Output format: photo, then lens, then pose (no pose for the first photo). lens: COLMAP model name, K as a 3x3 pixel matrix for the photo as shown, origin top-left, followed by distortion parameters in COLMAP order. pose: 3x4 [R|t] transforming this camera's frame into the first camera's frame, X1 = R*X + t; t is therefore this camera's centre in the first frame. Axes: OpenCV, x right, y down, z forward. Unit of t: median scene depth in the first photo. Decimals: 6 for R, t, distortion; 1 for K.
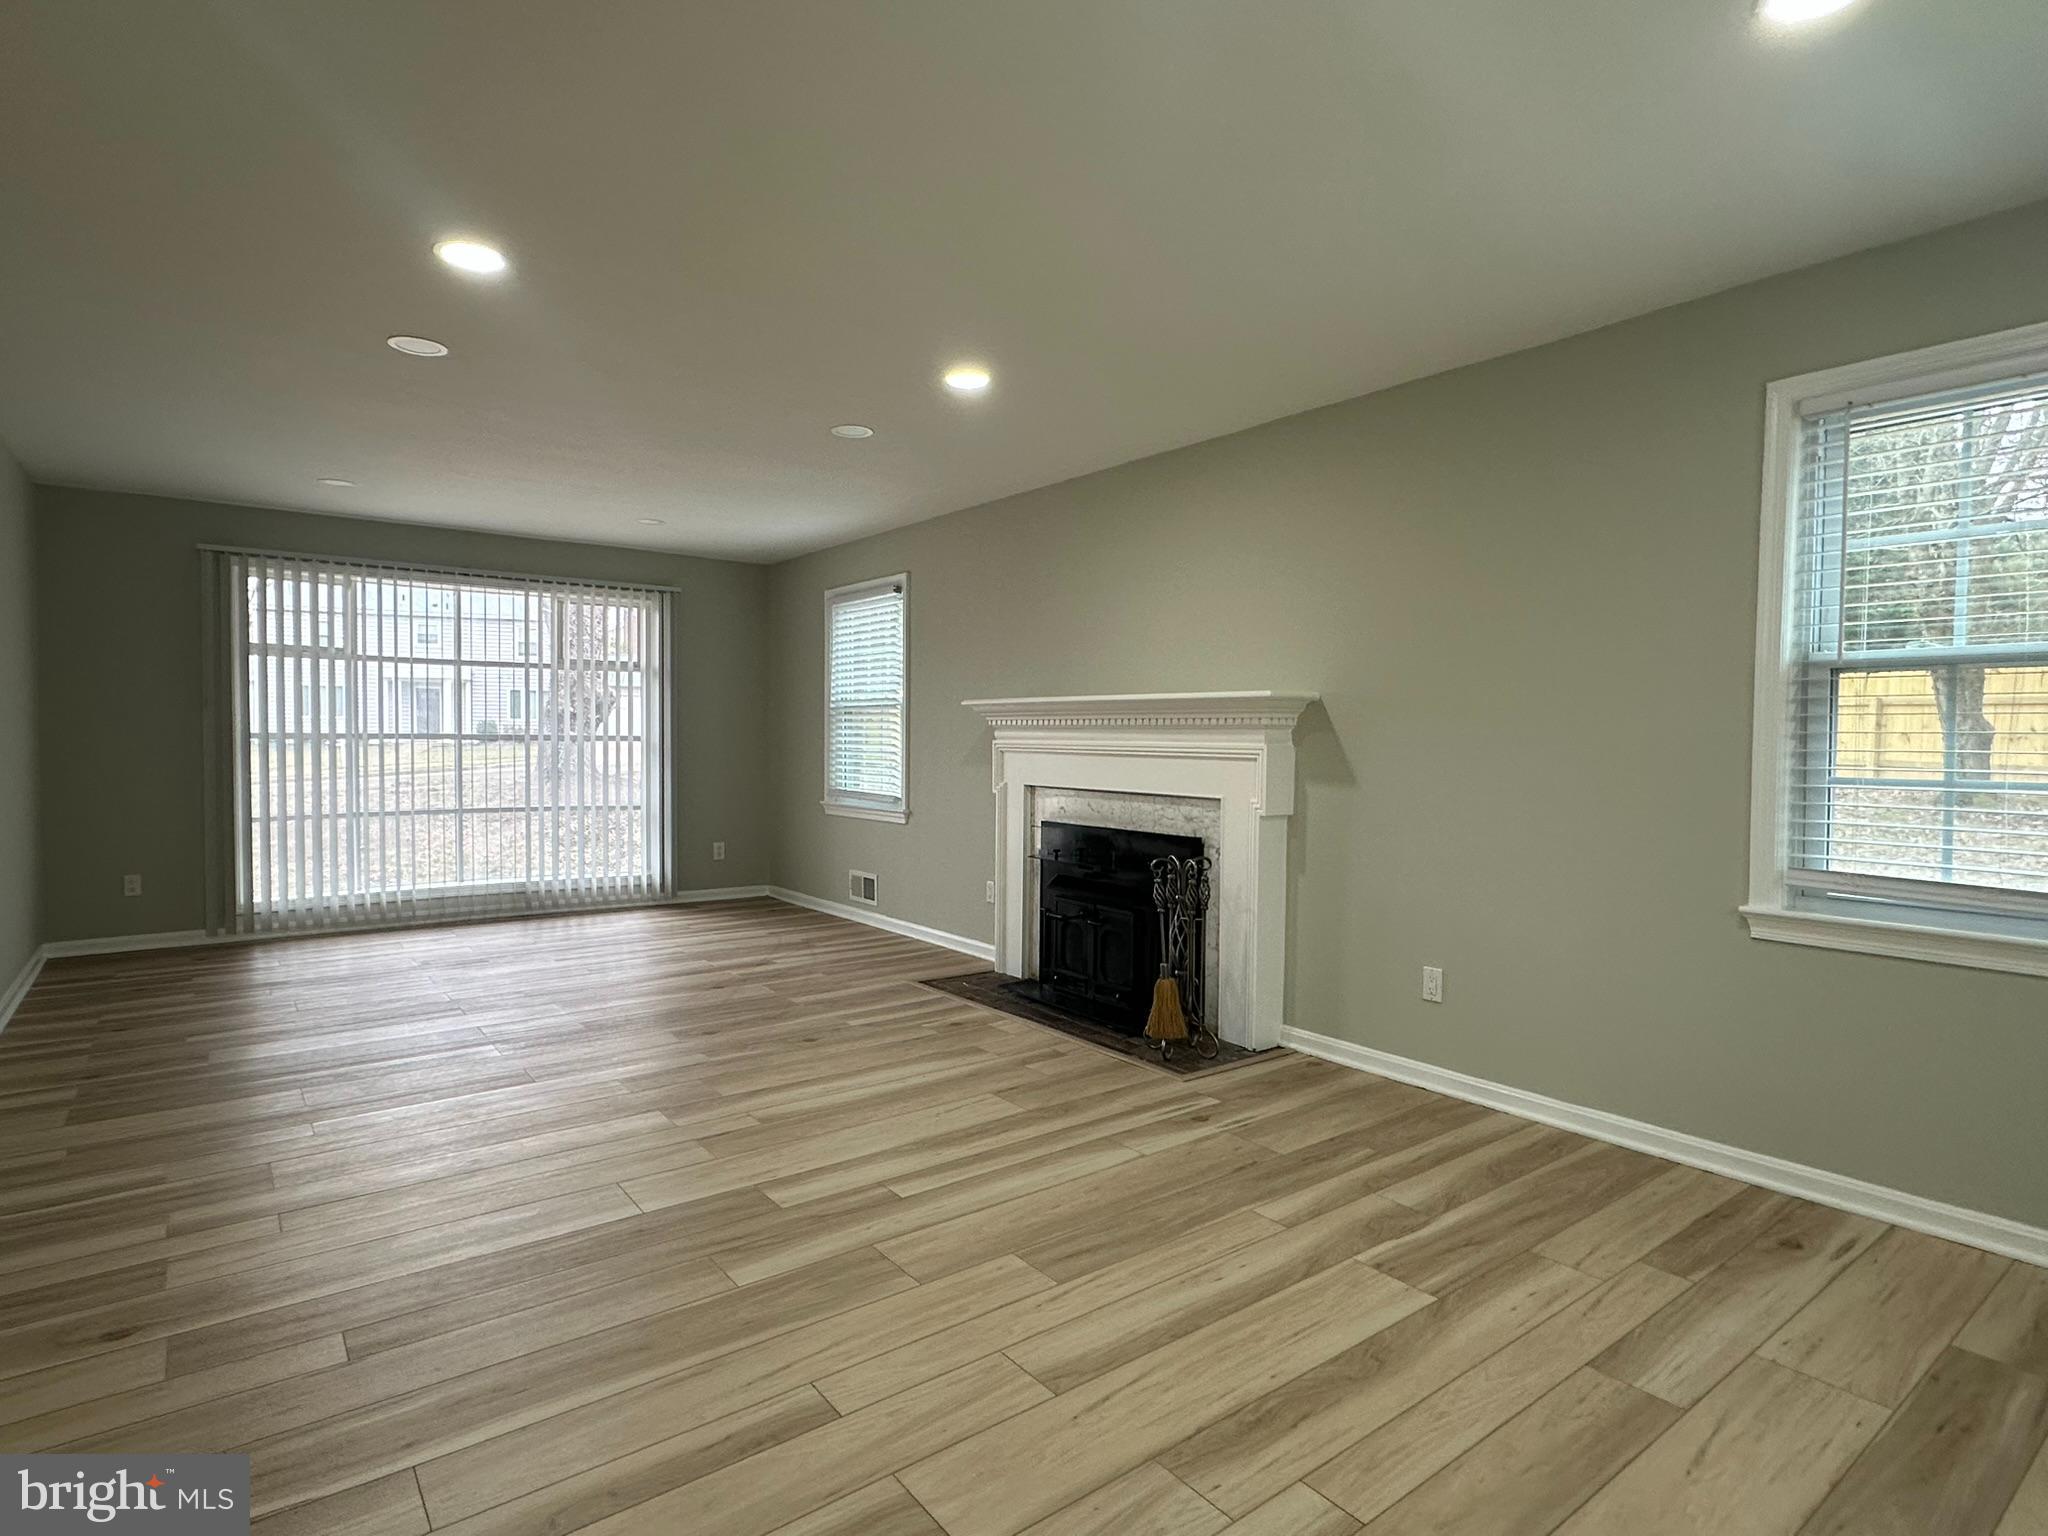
lens RADIAL K [[1075.6, 0, 1018.0], [0, 1075.6, 772.8], [0, 0, 1]] dist [-0.005427, 0.002556]
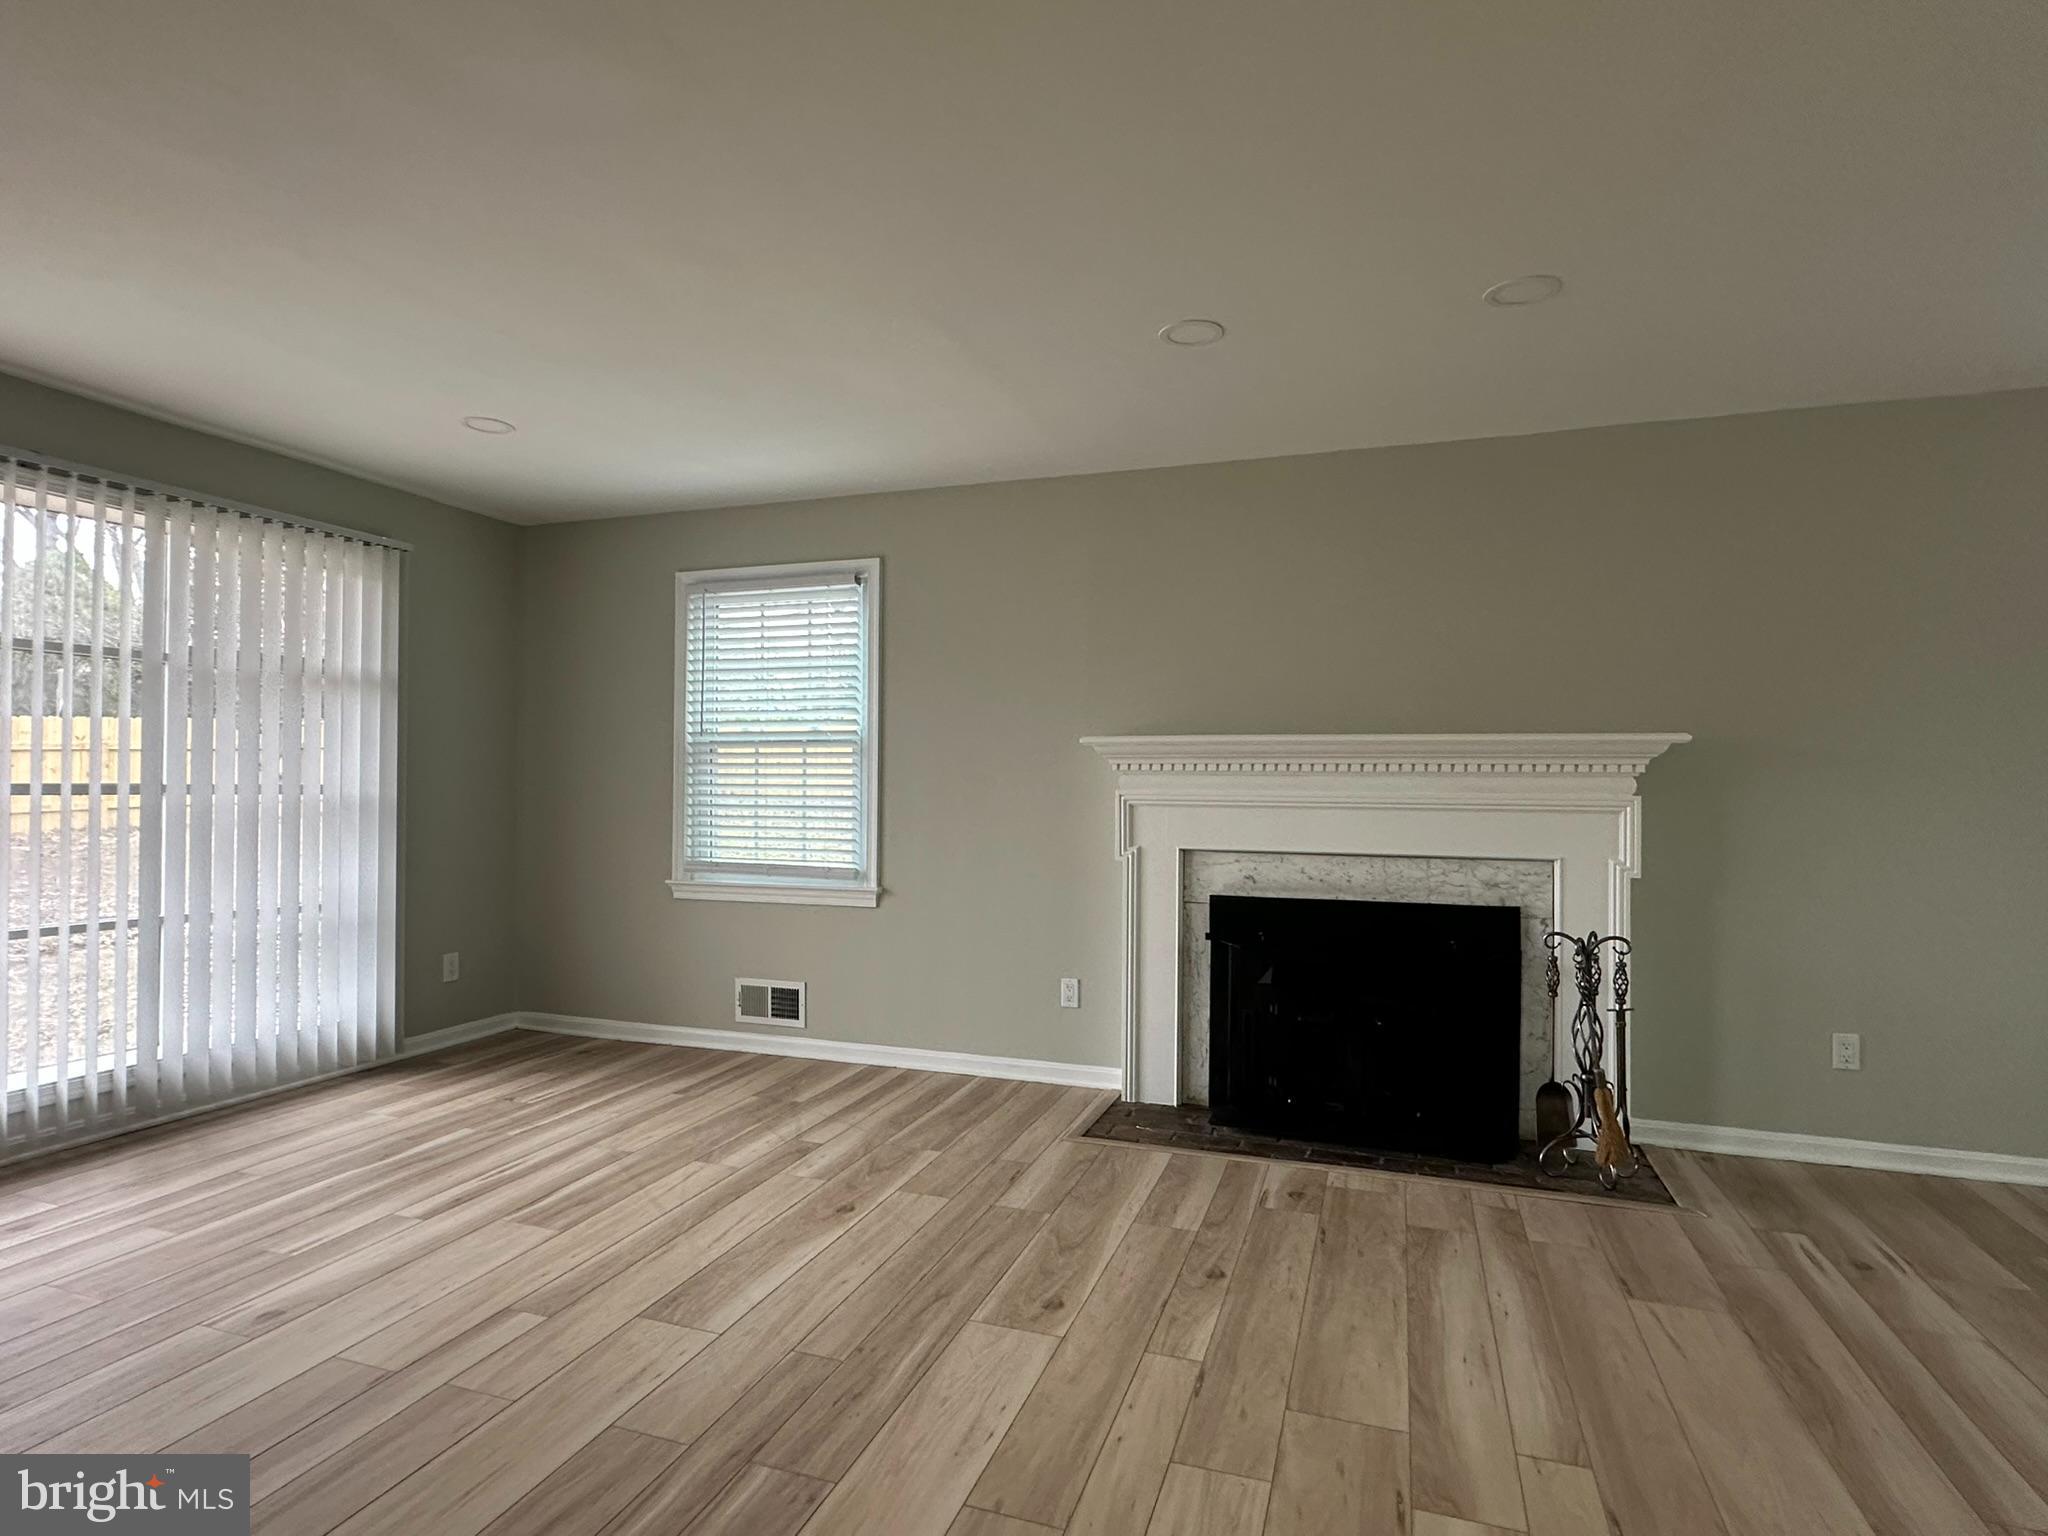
lens RADIAL K [[1075.6, 0, 1025.1], [0, 1075.6, 776.9], [0, 0, 1]] dist [-0.005427, 0.002556]
pose [[0.836982, 0.002545, 0.547224, -0.487265], [0.018817, 0.999264, -0.033427, -0.015782], [-0.546906, 0.038275, 0.836319, 0.410876]]
